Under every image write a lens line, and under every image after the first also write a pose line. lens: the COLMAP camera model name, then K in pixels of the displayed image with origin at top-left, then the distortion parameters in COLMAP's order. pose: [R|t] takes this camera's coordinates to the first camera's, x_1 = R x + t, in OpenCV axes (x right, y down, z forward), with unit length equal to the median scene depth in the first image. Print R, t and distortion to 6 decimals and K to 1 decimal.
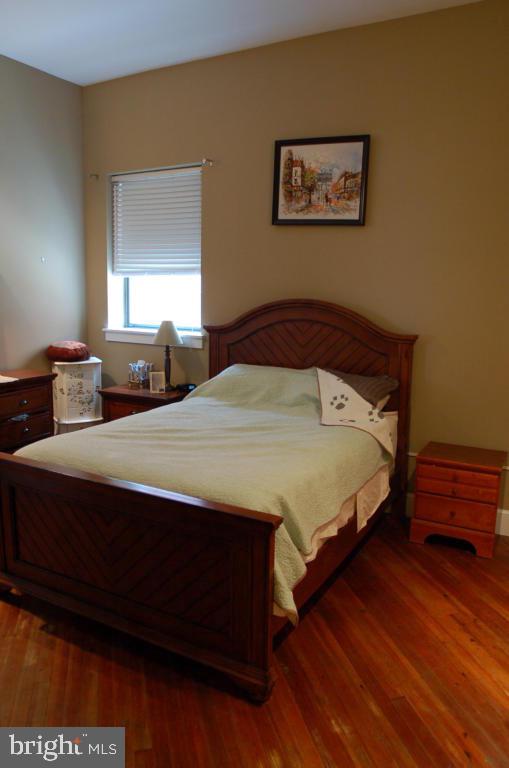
lens RADIAL K [[577.8, 0, 252.3], [0, 577.8, 376.5], [0, 0, 1]] dist [-0.071152, 0.024818]
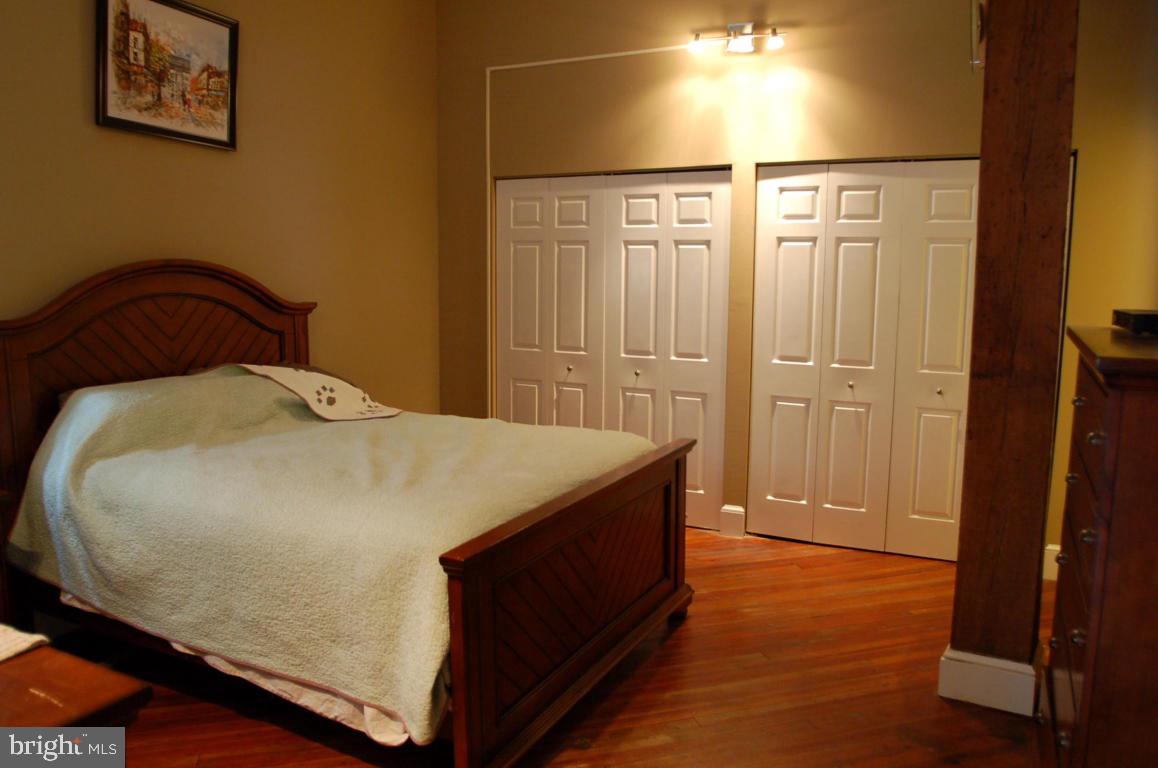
lens RADIAL K [[871.2, 0, 575.3], [0, 871.2, 391.0], [0, 0, 1]] dist [-0.071152, 0.024818]
pose [[-0.037621, -0.157676, 0.986774, -0.856463], [0.143487, 0.976388, 0.161487, -0.085890], [-0.988937, 0.147665, -0.014108, 0.631050]]
